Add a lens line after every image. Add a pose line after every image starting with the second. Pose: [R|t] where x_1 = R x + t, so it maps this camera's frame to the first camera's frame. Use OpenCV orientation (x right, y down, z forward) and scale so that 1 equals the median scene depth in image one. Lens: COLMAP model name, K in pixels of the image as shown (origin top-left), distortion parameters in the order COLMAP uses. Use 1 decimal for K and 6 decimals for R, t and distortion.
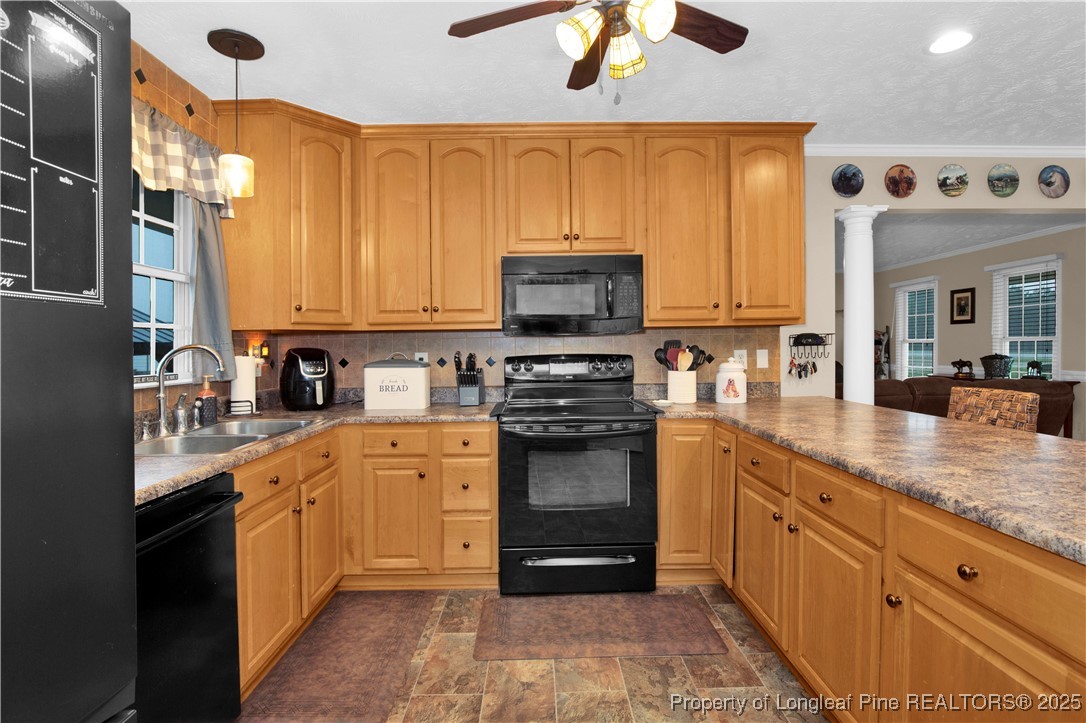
lens RADIAL K [[514.0, 0, 537.2], [0, 514.0, 362.1], [0, 0, 1]] dist [-0.043796, 0.009552]
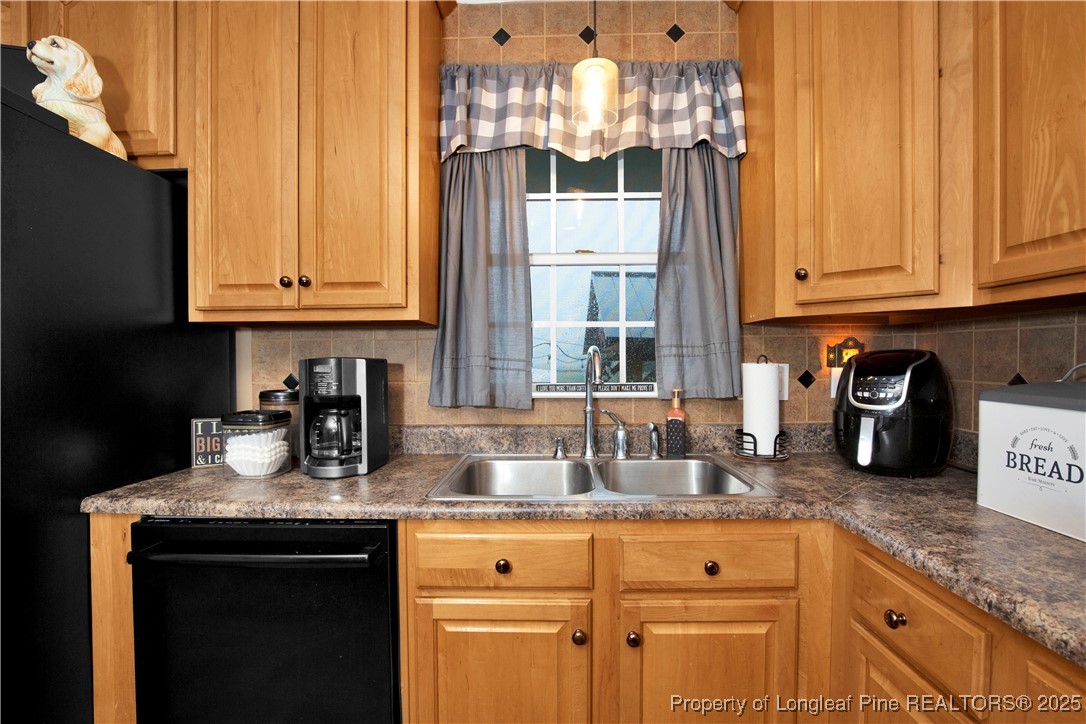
lens RADIAL K [[507.1, 0, 544.8], [0, 507.1, 365.1], [0, 0, 1]] dist [-0.046771, 0.000193]
pose [[-0.027950, 0.024529, -0.999308, 0.044665], [-0.022596, 0.999428, 0.025164, -0.014449], [0.999354, 0.023284, -0.027380, 0.579657]]
